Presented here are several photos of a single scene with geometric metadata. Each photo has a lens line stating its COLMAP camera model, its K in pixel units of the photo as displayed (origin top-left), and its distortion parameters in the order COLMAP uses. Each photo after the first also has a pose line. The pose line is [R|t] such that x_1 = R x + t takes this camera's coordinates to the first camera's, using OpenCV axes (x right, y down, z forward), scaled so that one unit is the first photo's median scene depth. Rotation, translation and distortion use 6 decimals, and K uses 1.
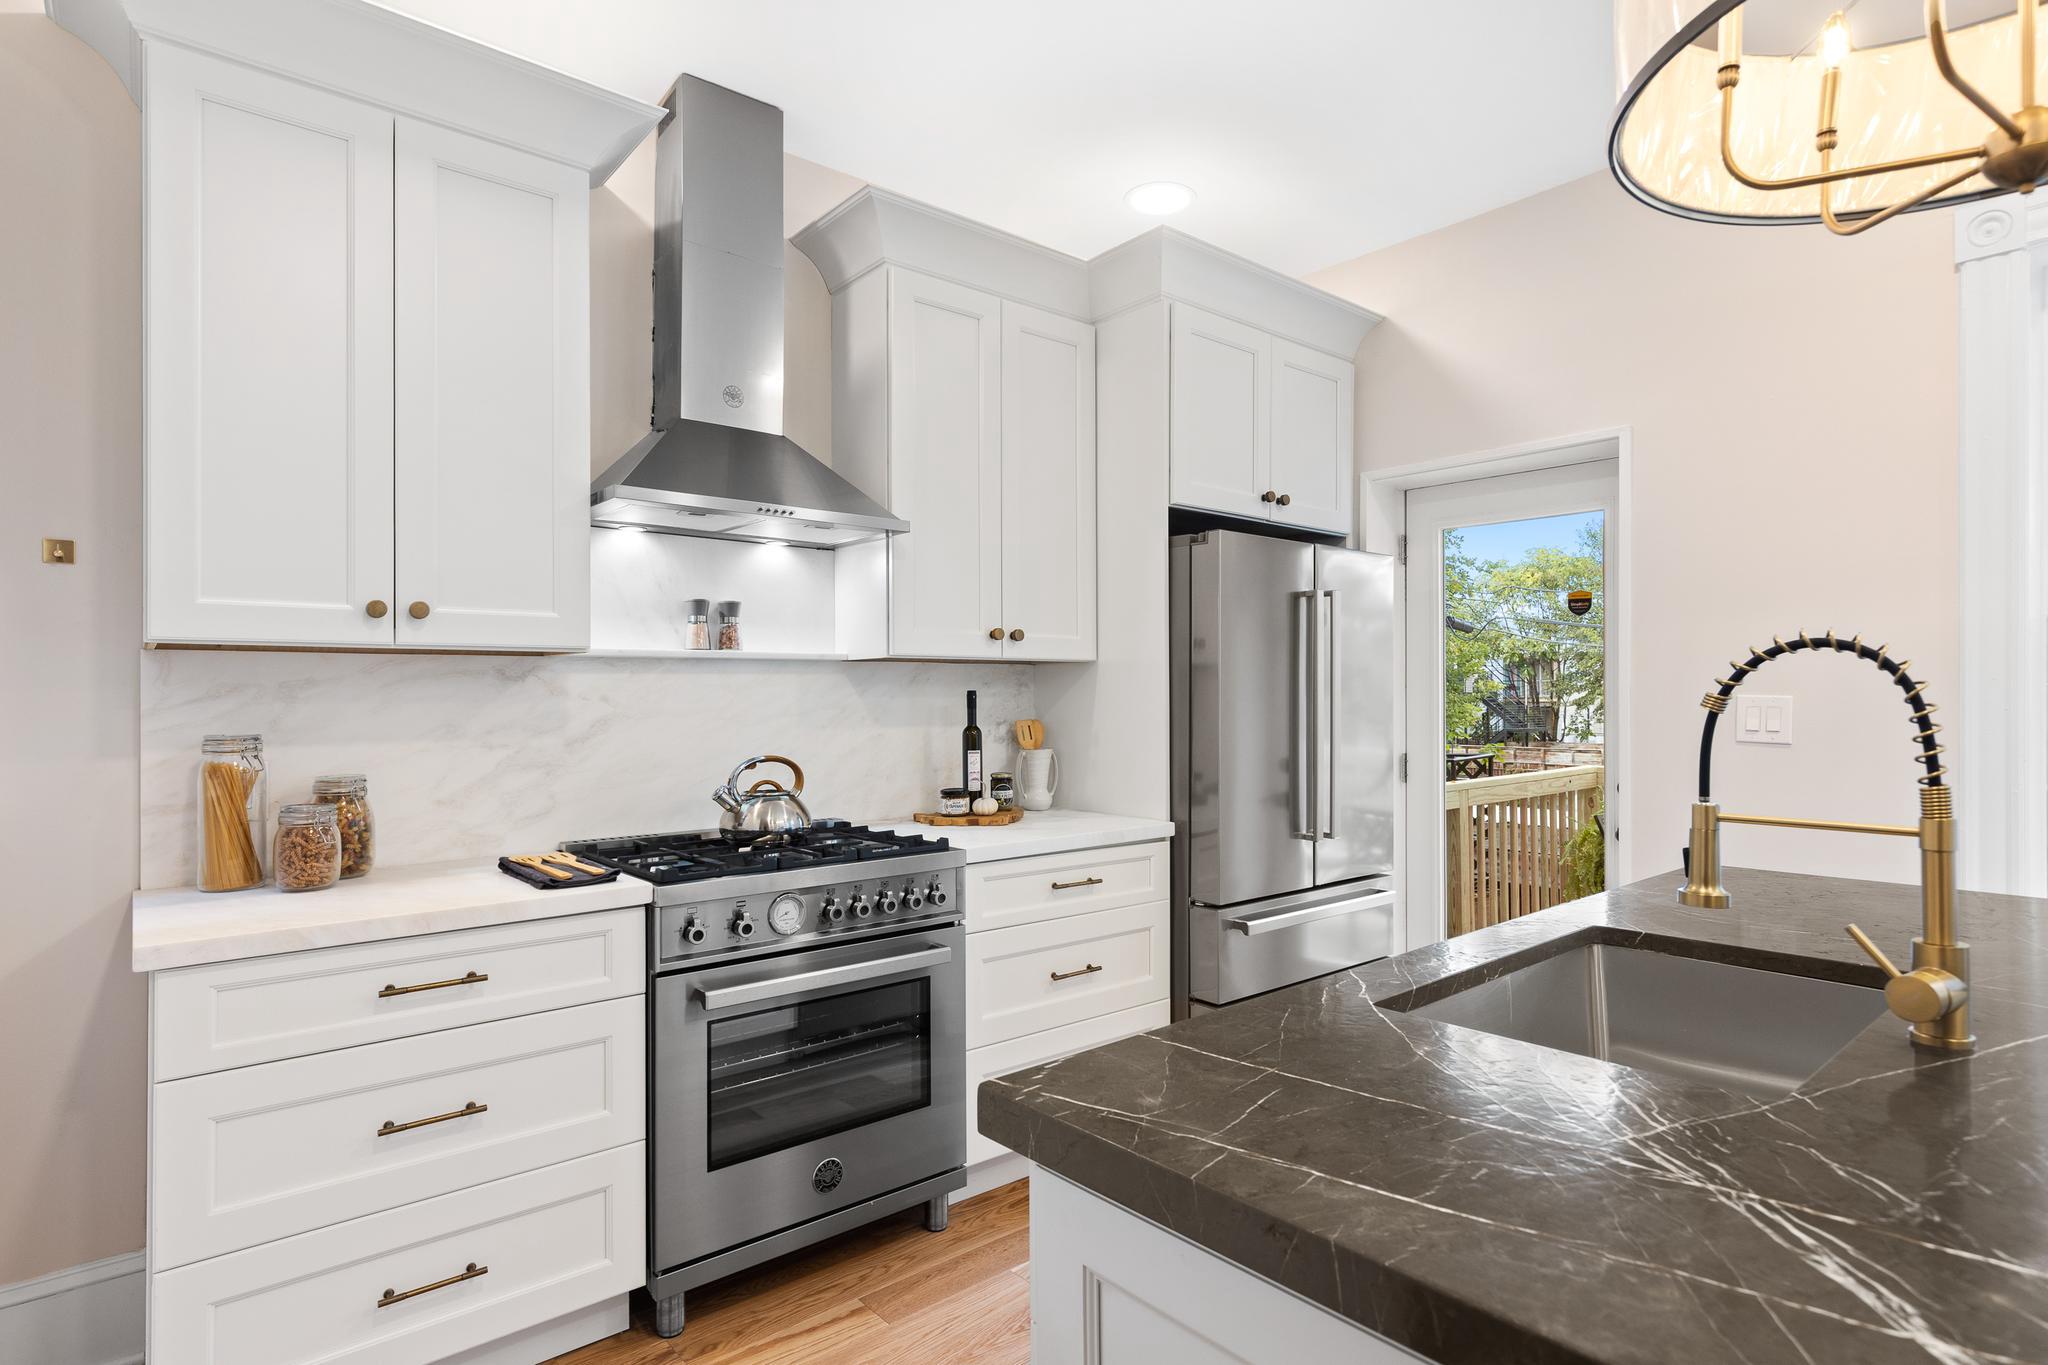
lens RADIAL K [[1073.7, 0, 1060.8], [0, 1073.7, 686.2], [0, 0, 1]] dist [-0.000678, -0.000301]
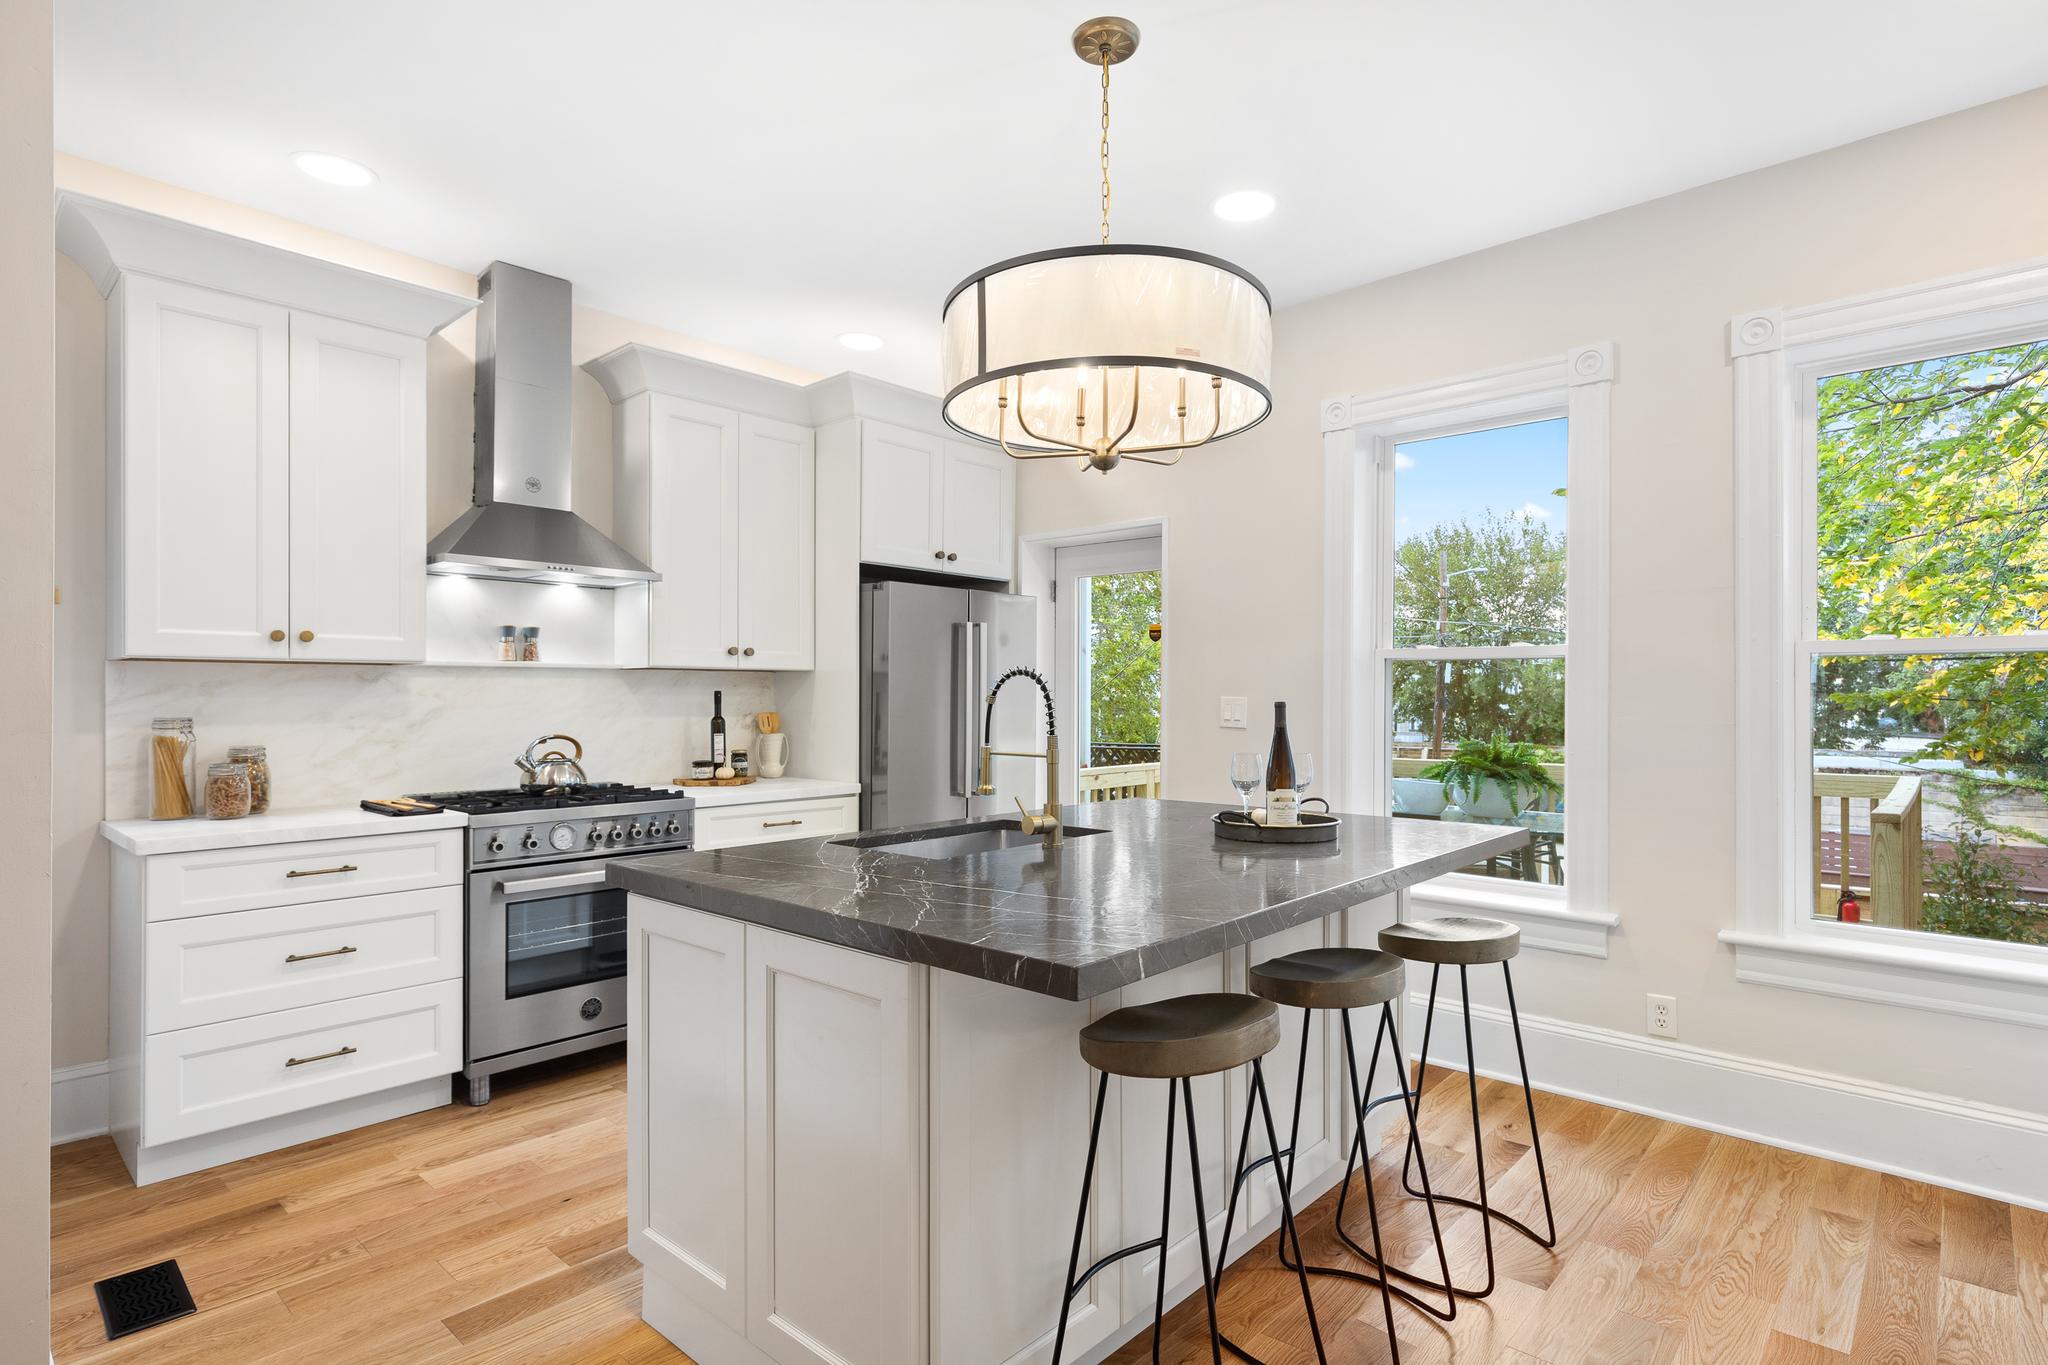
lens RADIAL K [[1009.3, 0, 1031.0], [0, 1009.3, 693.4], [0, 0, 1]] dist [0.000629, -0.000396]
pose [[0.992152, 0.005096, 0.124937, 0.196836], [-0.005758, 0.999971, 0.004942, -0.002084], [-0.124908, -0.005622, 0.992152, -0.443133]]
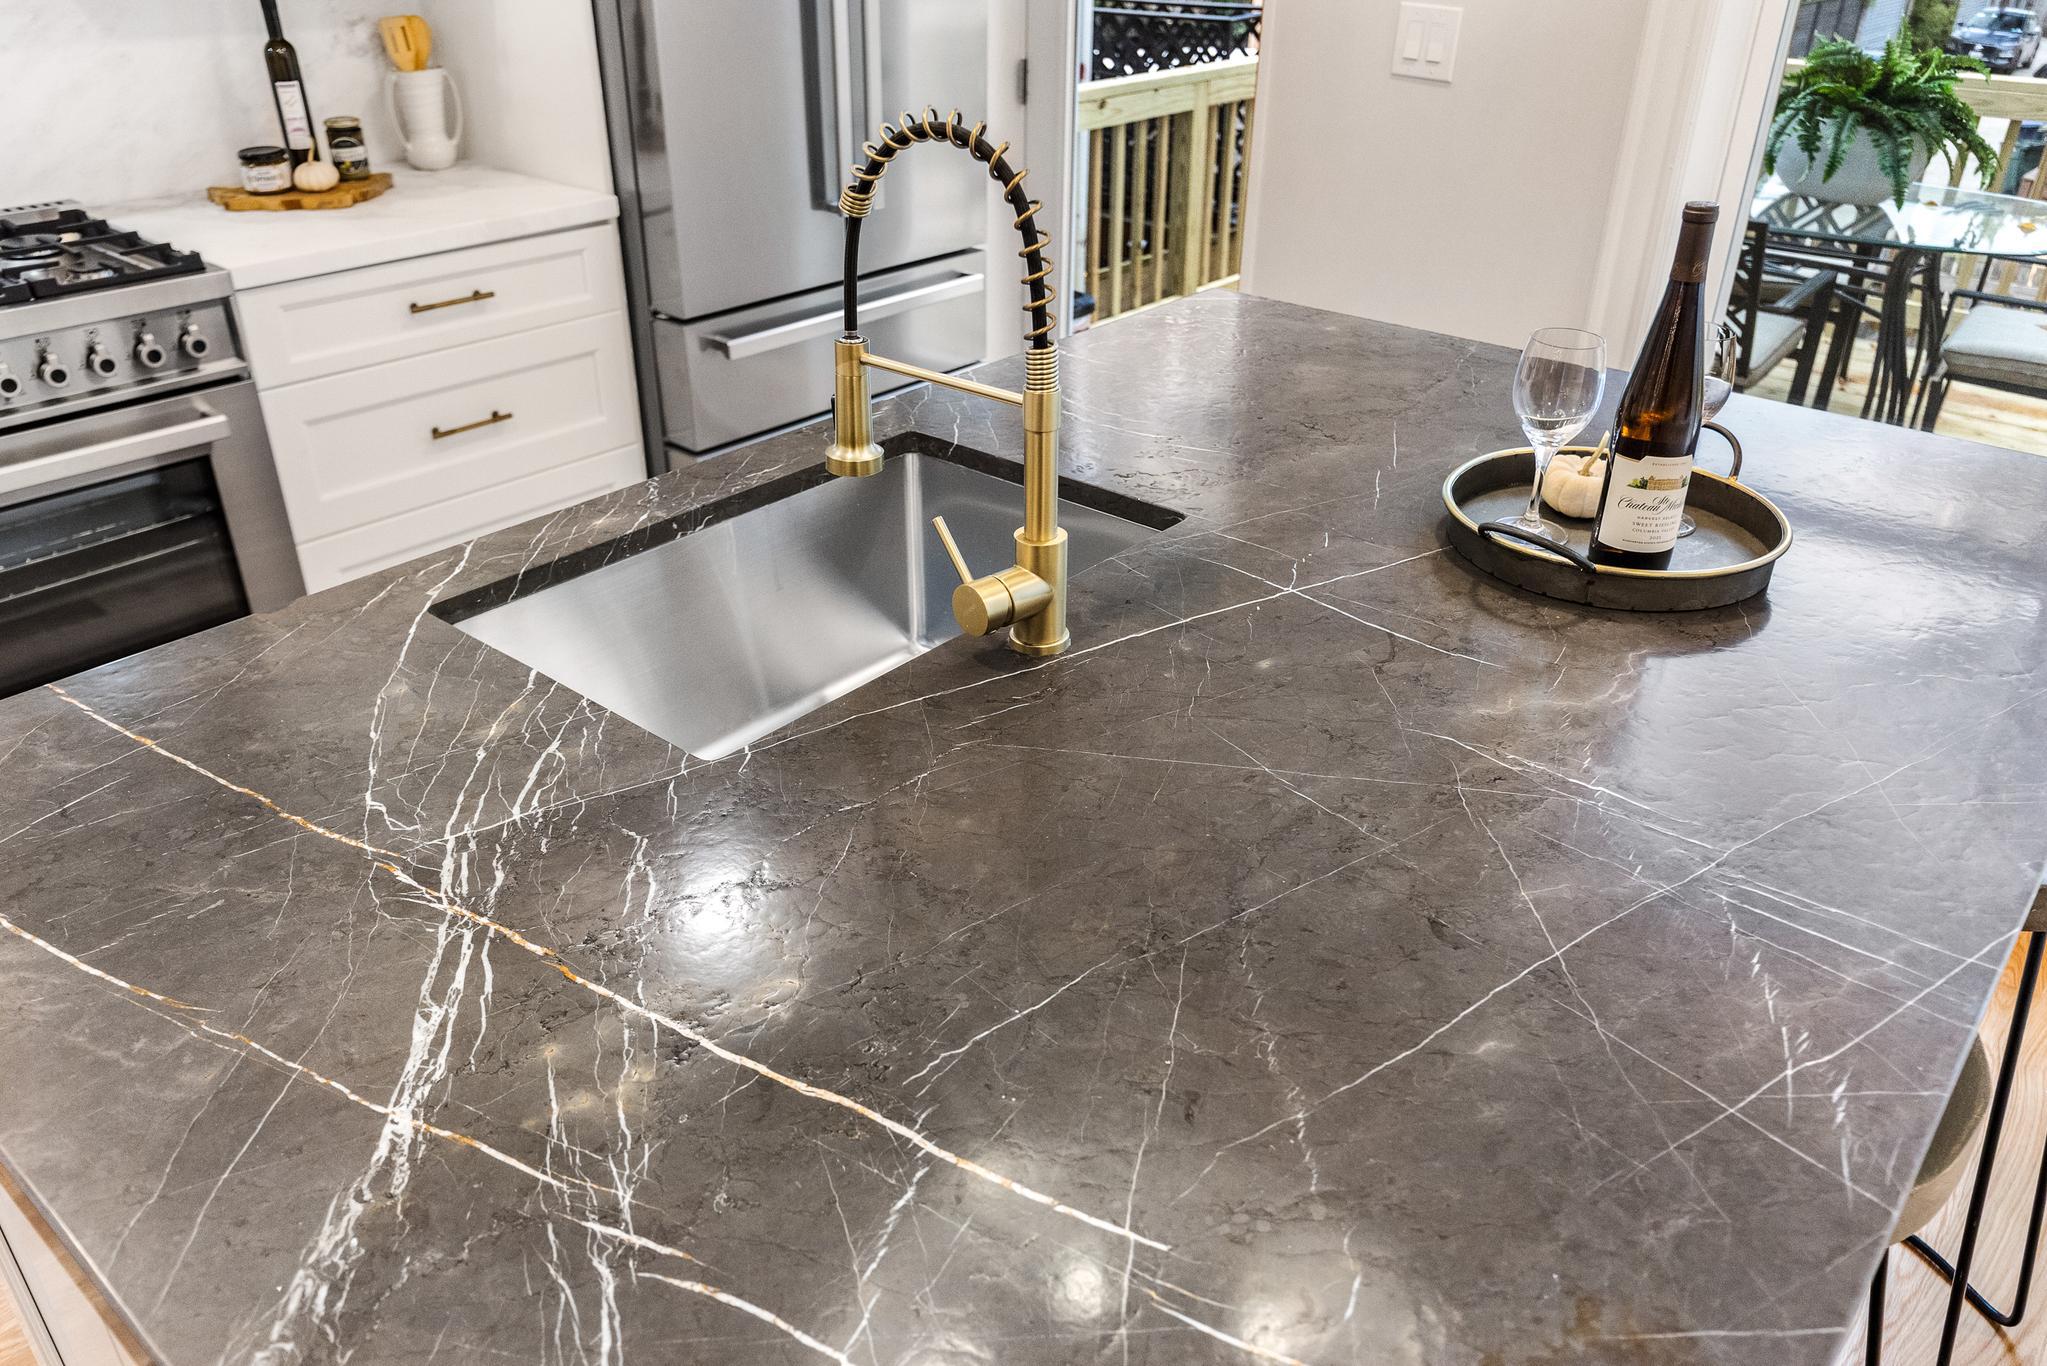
lens RADIAL K [[1512.5, 0, 1023.5], [0, 1512.5, 683.0], [0, 0, 1]] dist [0.000940, 0.000273]
pose [[0.988325, -0.063536, 0.138480, 0.251803], [-0.011663, 0.874683, 0.484556, -0.083996], [-0.151912, -0.480514, 0.863730, -0.010589]]
